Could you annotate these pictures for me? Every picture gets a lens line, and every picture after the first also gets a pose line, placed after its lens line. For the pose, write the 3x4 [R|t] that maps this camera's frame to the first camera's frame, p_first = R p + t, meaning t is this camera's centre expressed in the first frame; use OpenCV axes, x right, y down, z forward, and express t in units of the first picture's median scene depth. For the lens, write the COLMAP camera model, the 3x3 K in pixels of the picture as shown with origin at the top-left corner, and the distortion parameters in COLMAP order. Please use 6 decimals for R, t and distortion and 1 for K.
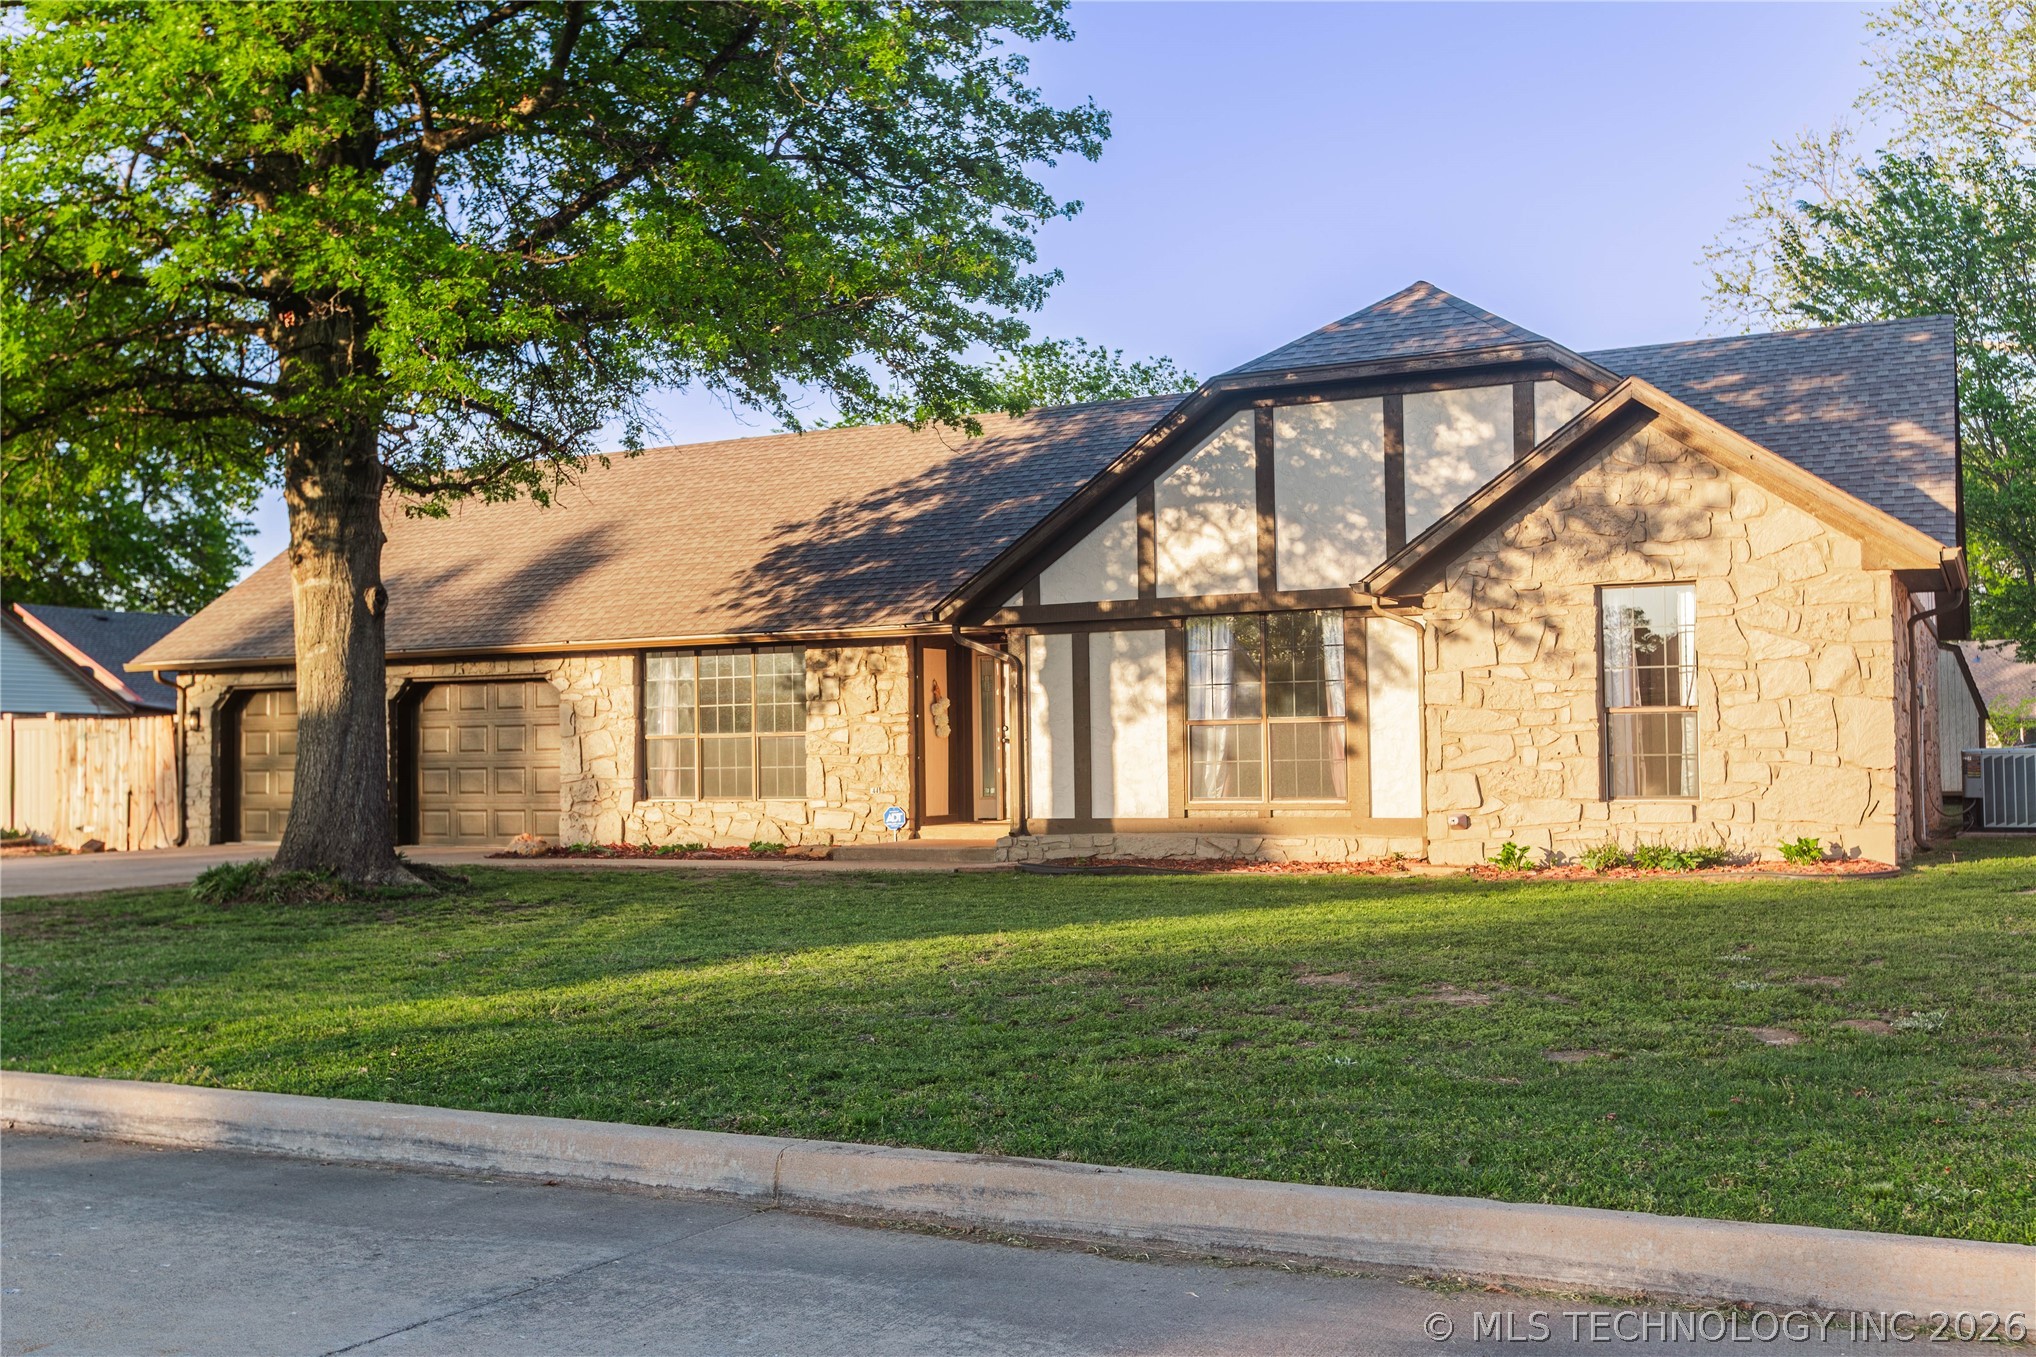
lens RADIAL K [[2043.6, 0, 1021.7], [0, 2043.6, 672.8], [0, 0, 1]] dist [-0.008890, 0.000000]
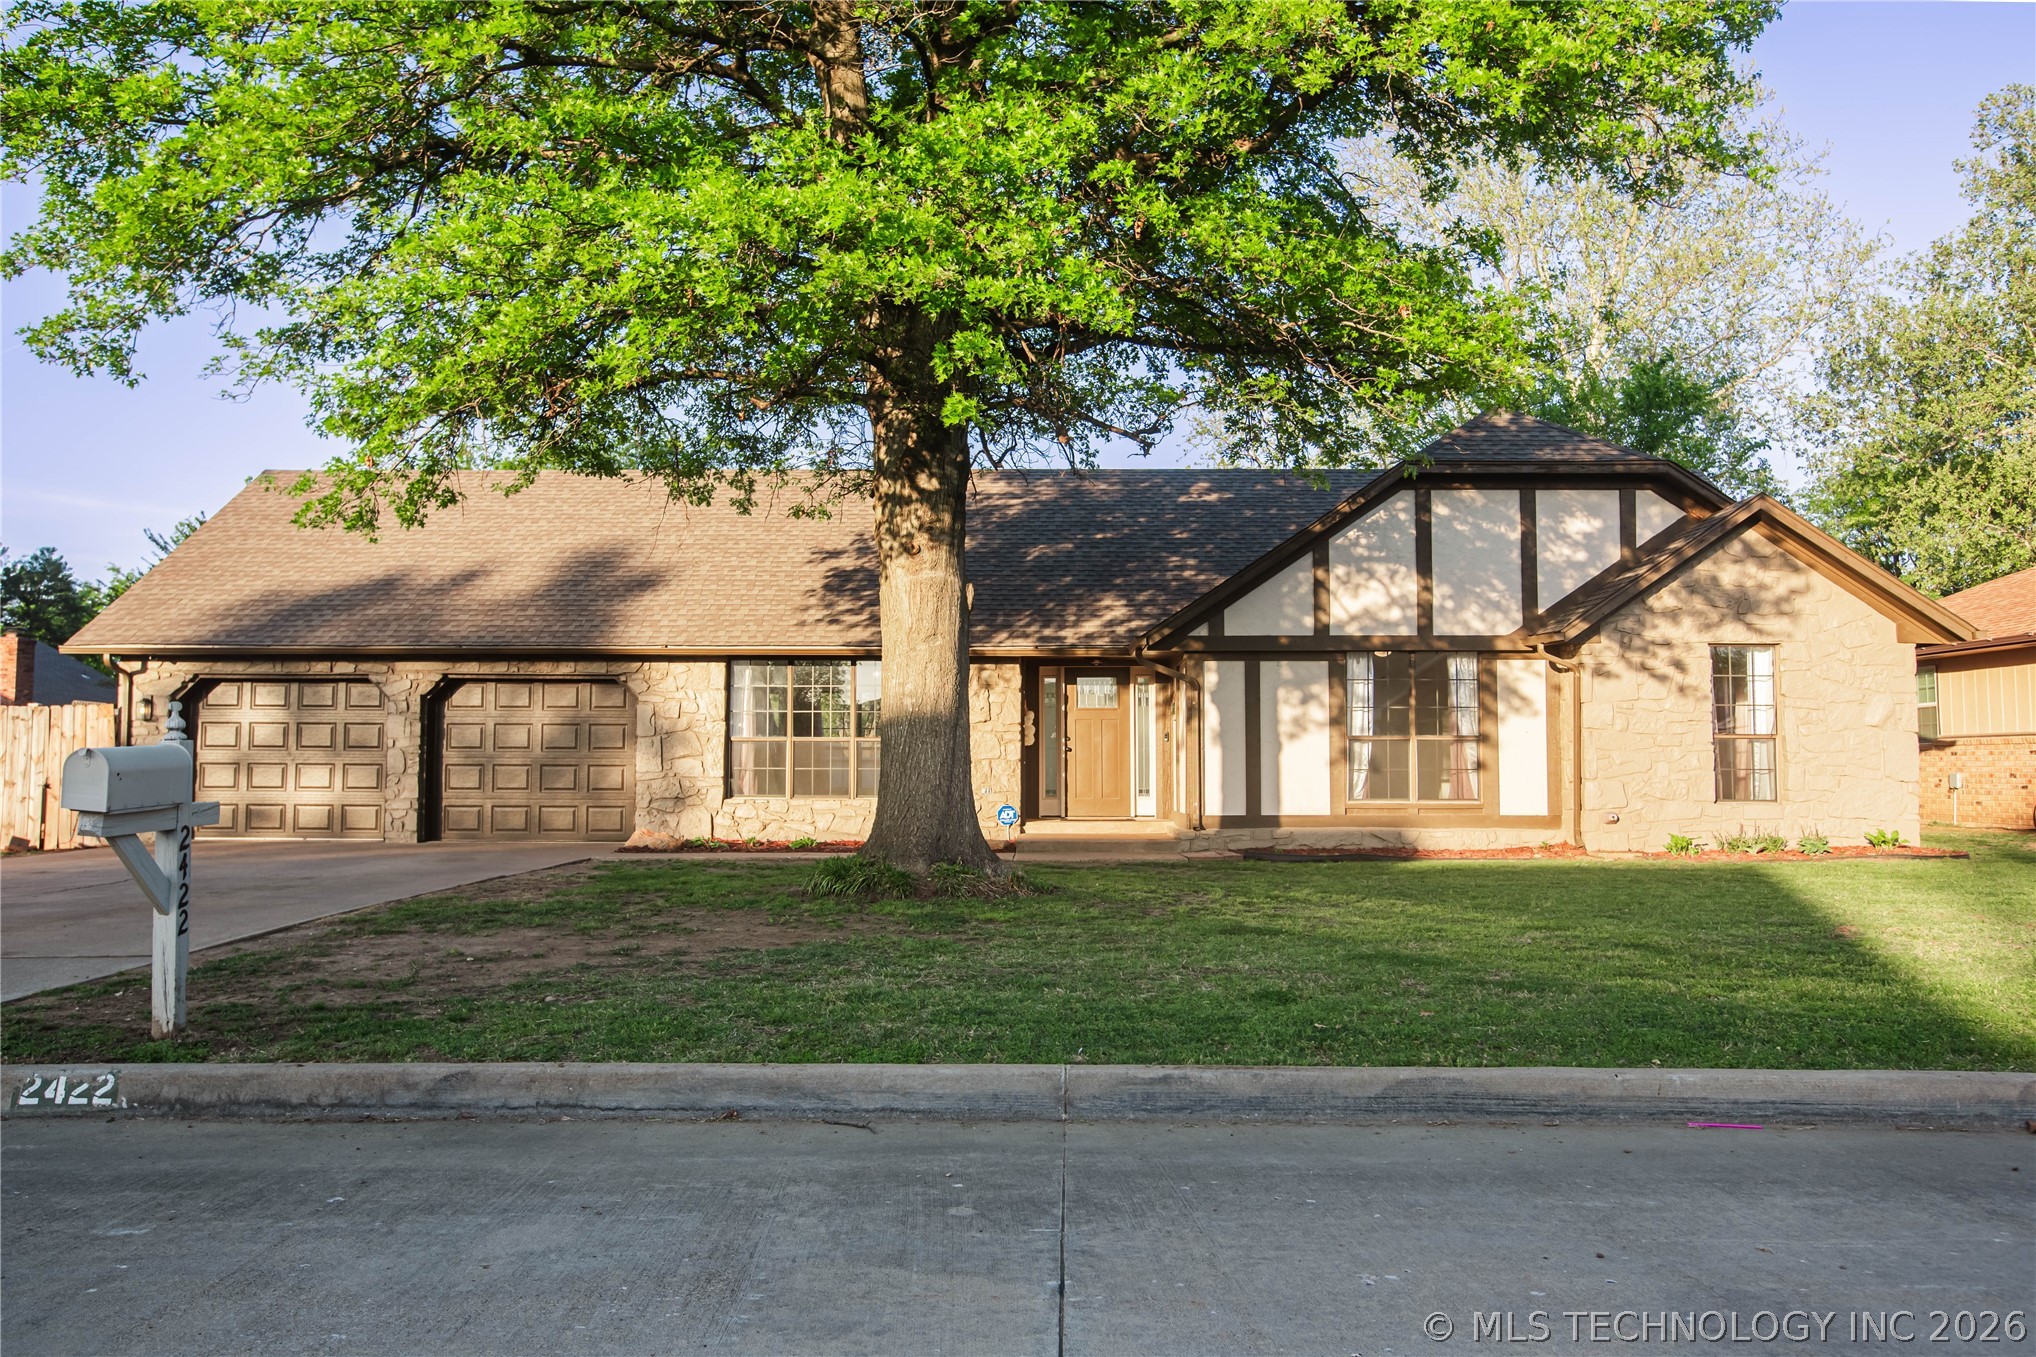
lens RADIAL K [[1569.7, 0, 1020.1], [0, 1569.7, 687.4], [0, 0, 1]] dist [0.011480, 0.001010]
pose [[0.889346, 0.039859, 0.455494, -0.526393], [-0.034763, 0.999204, -0.019564, 0.018911], [-0.455911, 0.001565, 0.890024, 0.245080]]
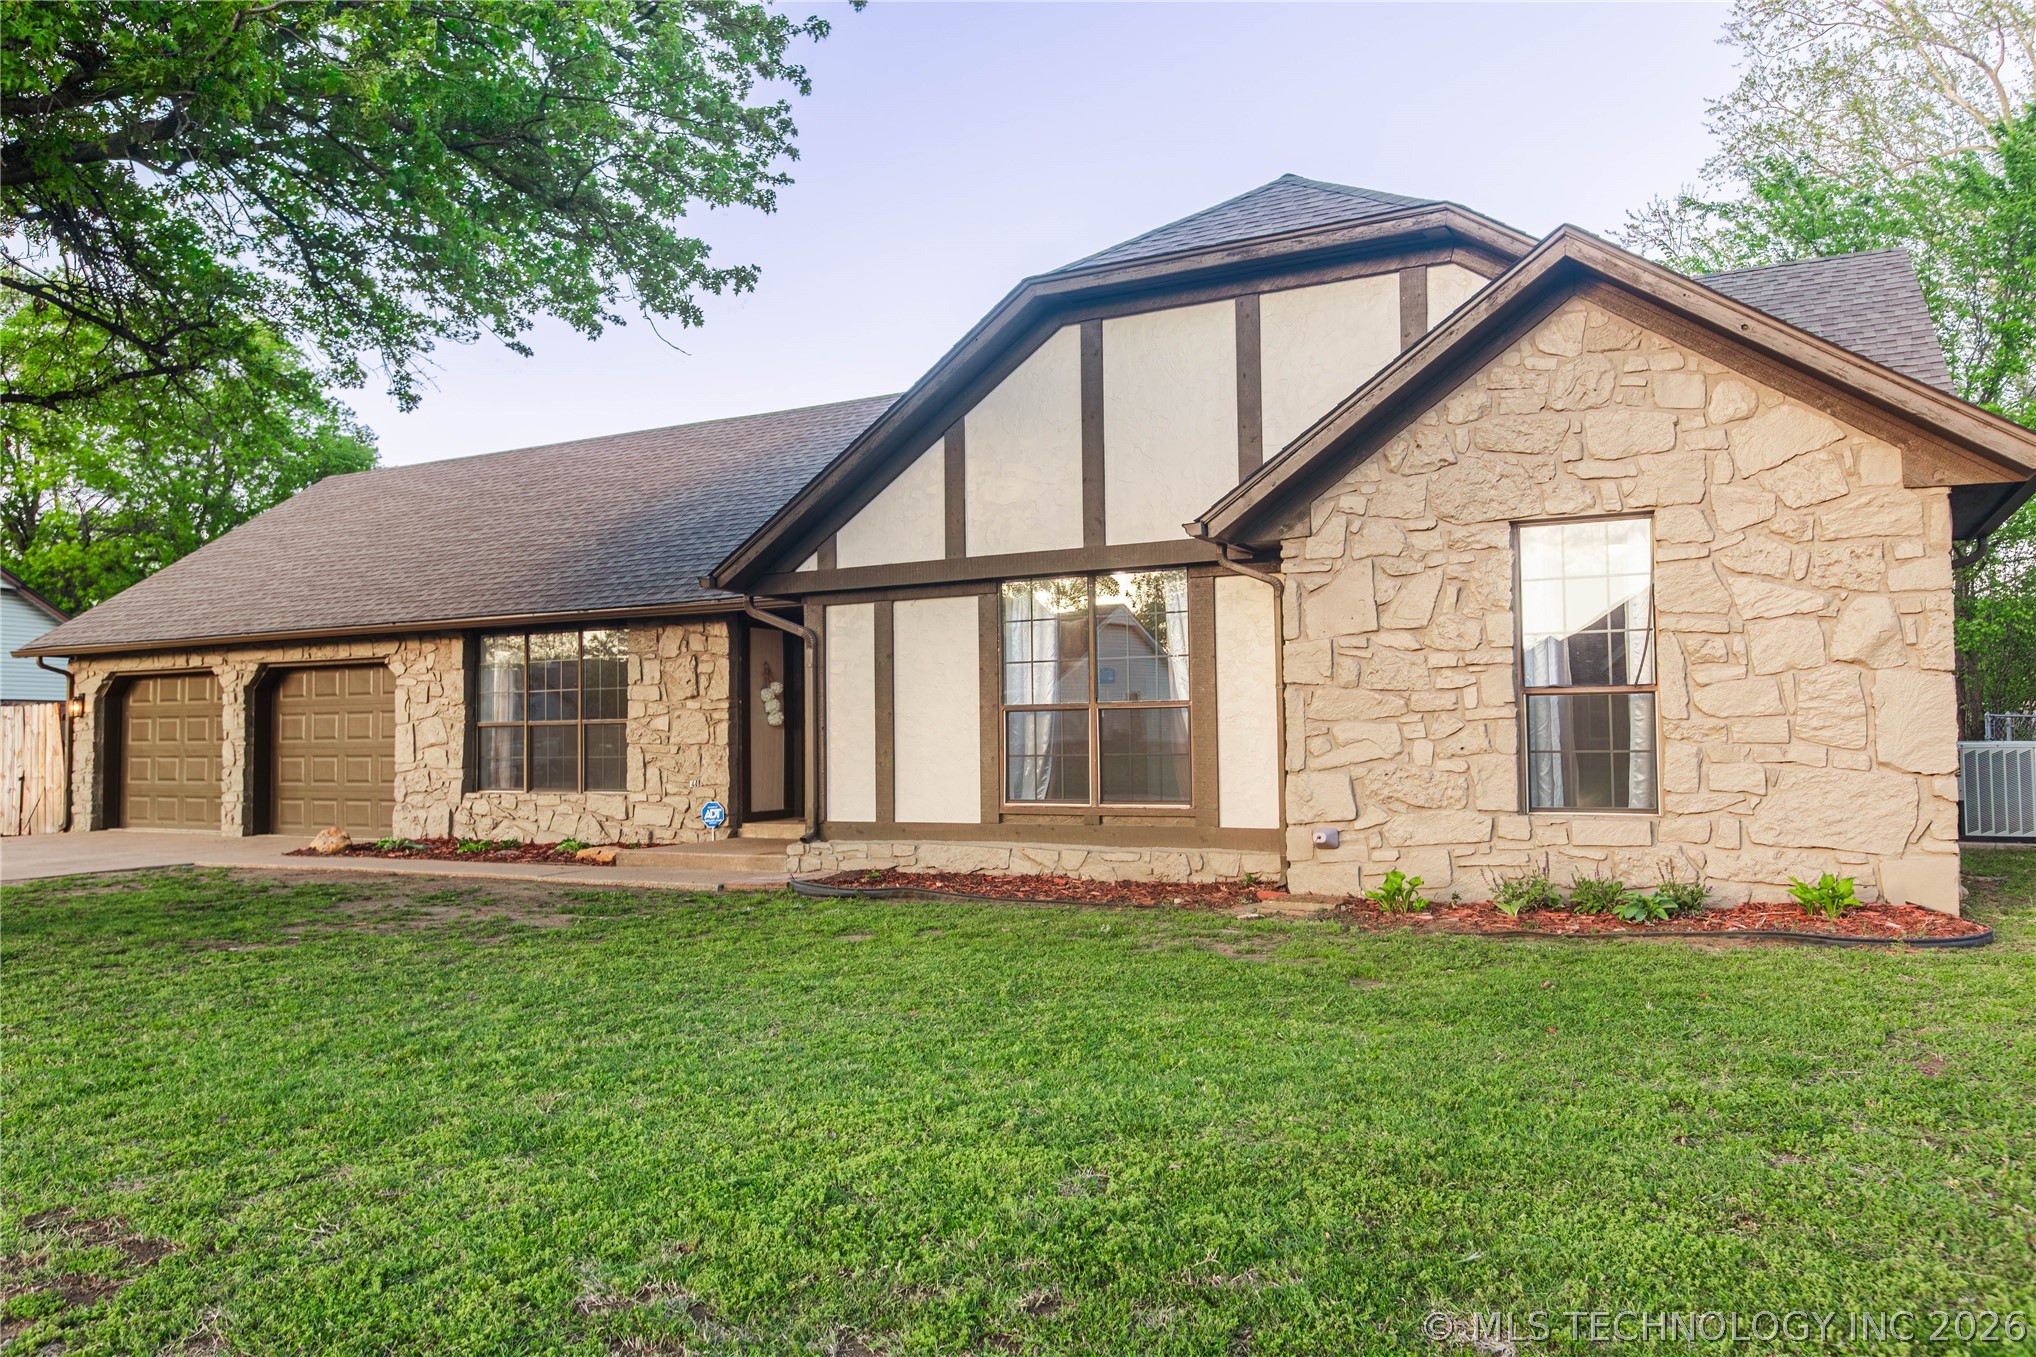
lens RADIAL K [[1458.4, 0, 1011.5], [0, 1458.4, 677.4], [0, 0, 1]] dist [-0.004484, -0.002153]
pose [[0.999713, 0.001470, -0.023926, 0.098310], [-0.001503, 0.999998, -0.001350, 0.012677], [0.023924, 0.001386, 0.999713, 0.409326]]
